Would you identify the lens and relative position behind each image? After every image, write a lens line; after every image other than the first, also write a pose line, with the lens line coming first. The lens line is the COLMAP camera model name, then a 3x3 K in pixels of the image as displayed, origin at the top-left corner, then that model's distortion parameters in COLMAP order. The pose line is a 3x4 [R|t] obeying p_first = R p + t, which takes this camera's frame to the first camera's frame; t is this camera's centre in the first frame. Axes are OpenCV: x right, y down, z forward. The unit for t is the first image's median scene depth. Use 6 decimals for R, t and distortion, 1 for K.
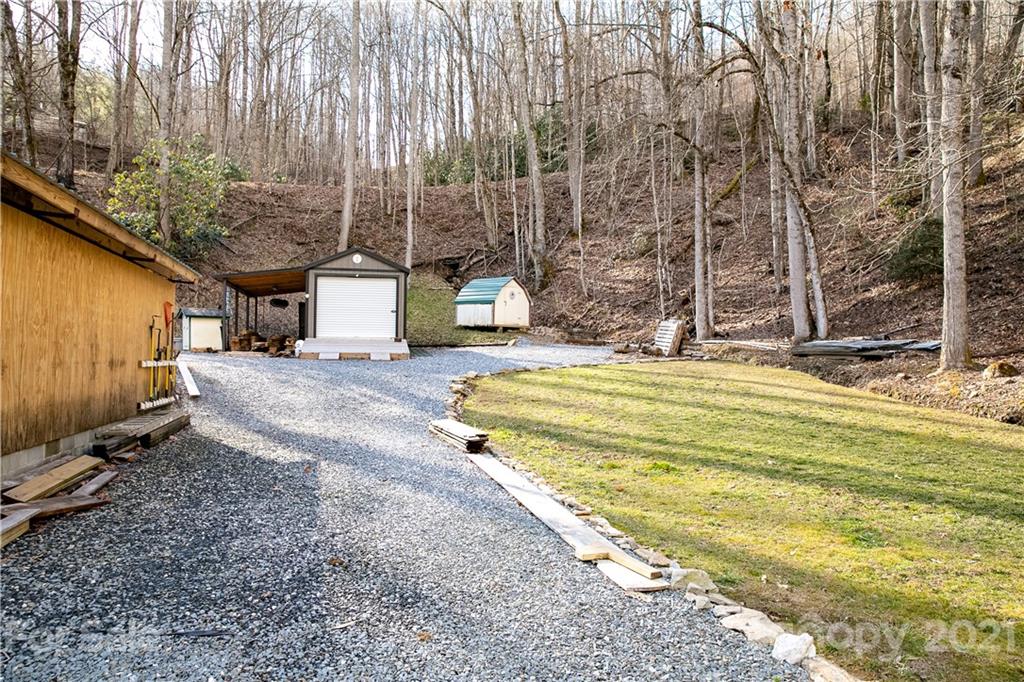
lens RADIAL K [[704.5, 0, 509.1], [0, 704.5, 347.1], [0, 0, 1]] dist [-0.107693, 0.090906]
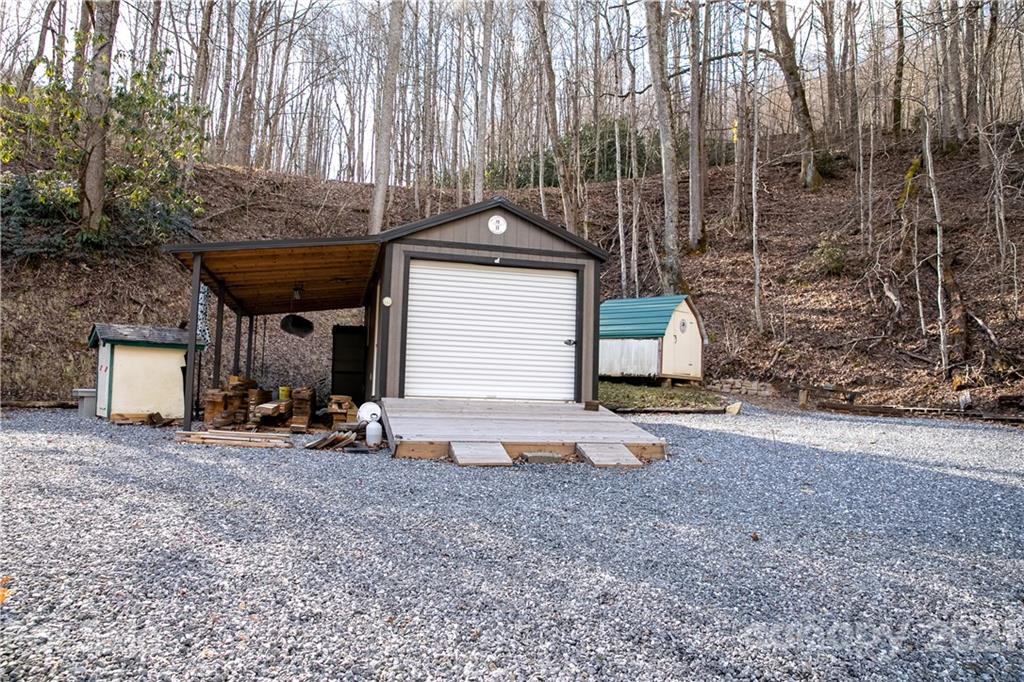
lens RADIAL K [[704.5, 0, 509.1], [0, 704.5, 347.1], [0, 0, 1]] dist [-0.107693, 0.090906]
pose [[0.998804, 0.020511, 0.044390, -0.230179], [-0.017416, 0.997464, -0.069009, -0.015755], [-0.045693, 0.068153, 0.996628, 0.555888]]
